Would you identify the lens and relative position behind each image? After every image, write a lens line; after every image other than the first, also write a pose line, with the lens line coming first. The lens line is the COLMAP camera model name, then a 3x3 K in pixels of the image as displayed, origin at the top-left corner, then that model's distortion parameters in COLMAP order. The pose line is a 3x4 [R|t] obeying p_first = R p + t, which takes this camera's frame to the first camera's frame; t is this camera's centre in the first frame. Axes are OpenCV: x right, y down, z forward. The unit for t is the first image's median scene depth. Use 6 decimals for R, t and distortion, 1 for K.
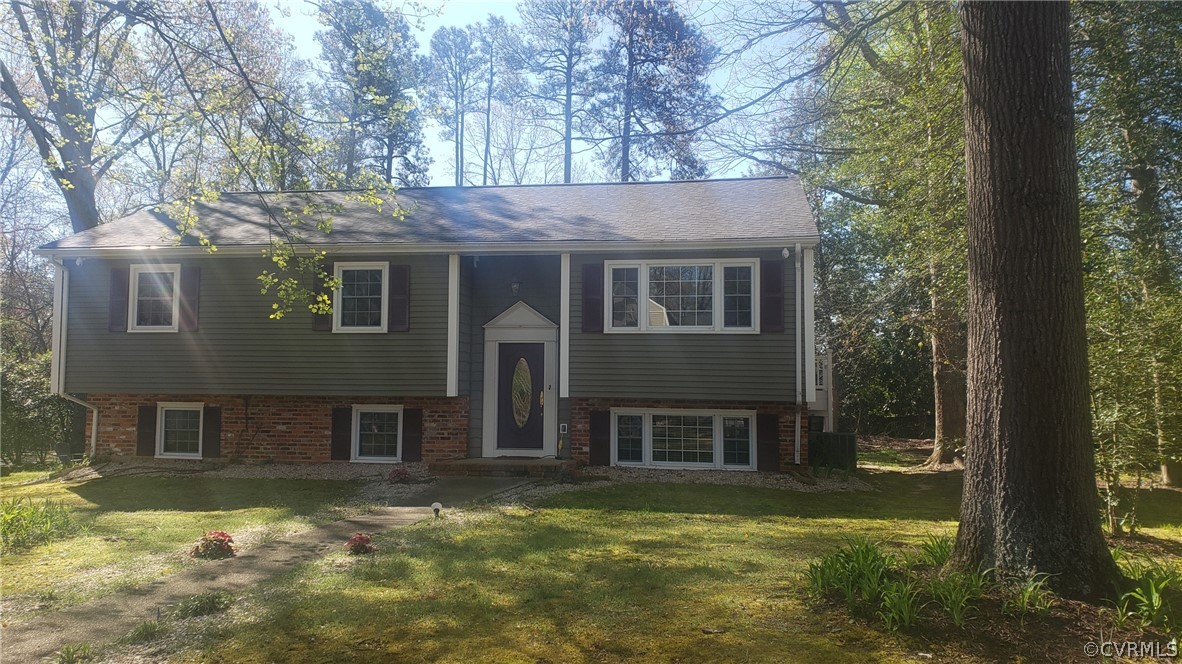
lens RADIAL K [[937.7, 0, 590.7], [0, 937.7, 335.0], [0, 0, 1]] dist [-0.005604, -0.006119]
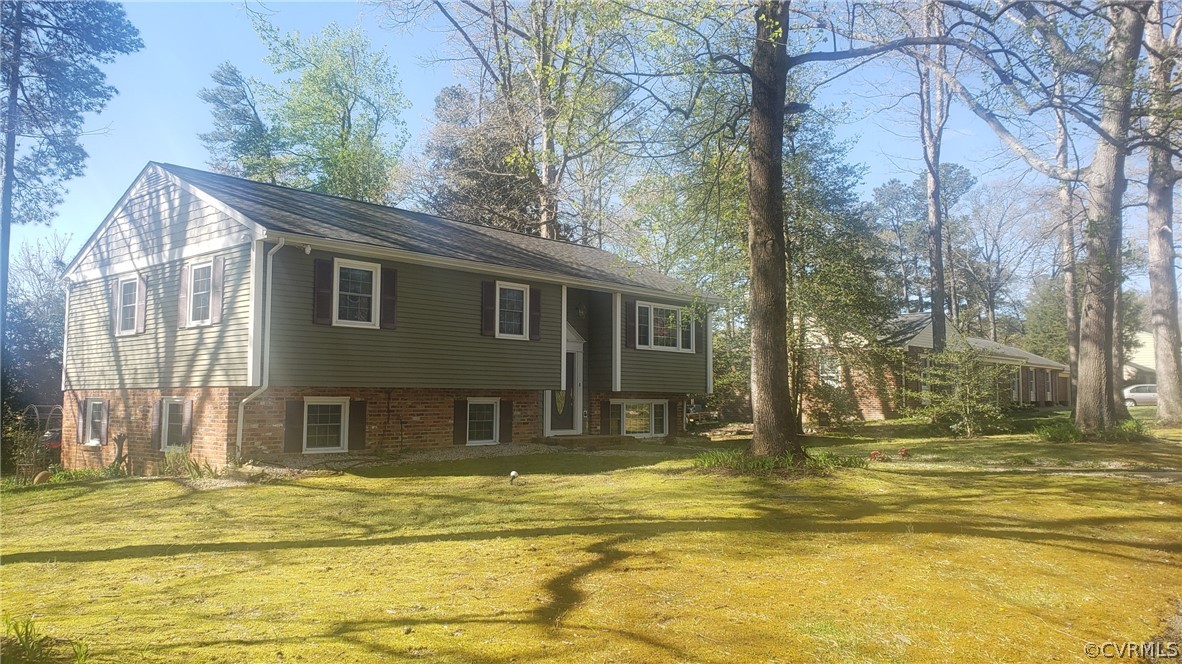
lens RADIAL K [[937.7, 0, 590.4], [0, 937.7, 329.5], [0, 0, 1]] dist [-0.005604, -0.006119]
pose [[0.526202, 0.052684, 0.848726, -1.154806], [-0.072318, 0.997236, -0.017066, -0.001941], [-0.847279, -0.052398, 0.528557, 0.245939]]
